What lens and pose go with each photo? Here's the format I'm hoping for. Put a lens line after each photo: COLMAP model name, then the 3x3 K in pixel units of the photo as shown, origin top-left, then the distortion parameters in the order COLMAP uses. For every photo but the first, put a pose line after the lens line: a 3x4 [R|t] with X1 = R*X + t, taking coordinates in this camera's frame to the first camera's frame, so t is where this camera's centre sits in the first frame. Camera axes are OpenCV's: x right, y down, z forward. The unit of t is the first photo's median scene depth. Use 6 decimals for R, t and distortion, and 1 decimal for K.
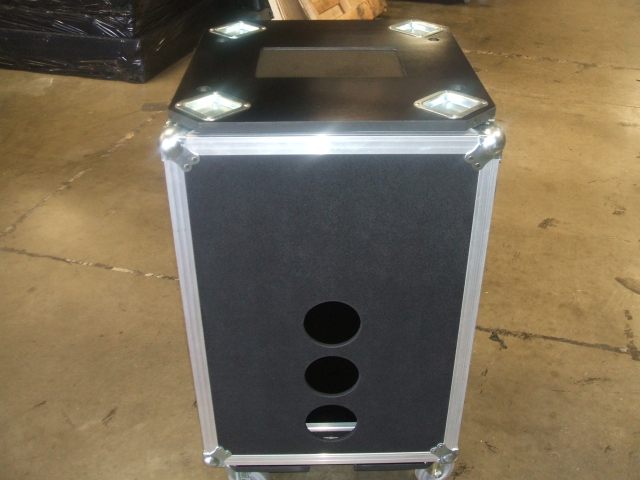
lens RADIAL K [[712.3, 0, 322.1], [0, 712.3, 239.1], [0, 0, 1]] dist [-0.117494, 0.119887]
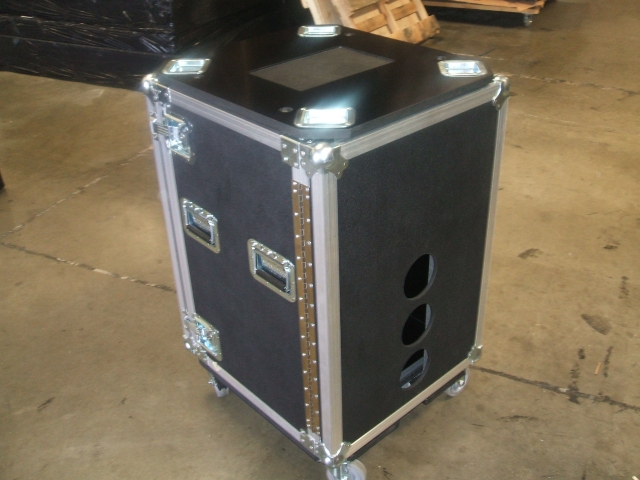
lens RADIAL K [[712.3, 0, 322.1], [0, 712.3, 239.1], [0, 0, 1]] dist [-0.117494, 0.119887]
pose [[0.985807, 0.060361, -0.156653, 0.190298], [-0.064209, 0.997744, -0.019615, -0.005163], [0.155115, 0.029395, 0.987459, -0.000717]]
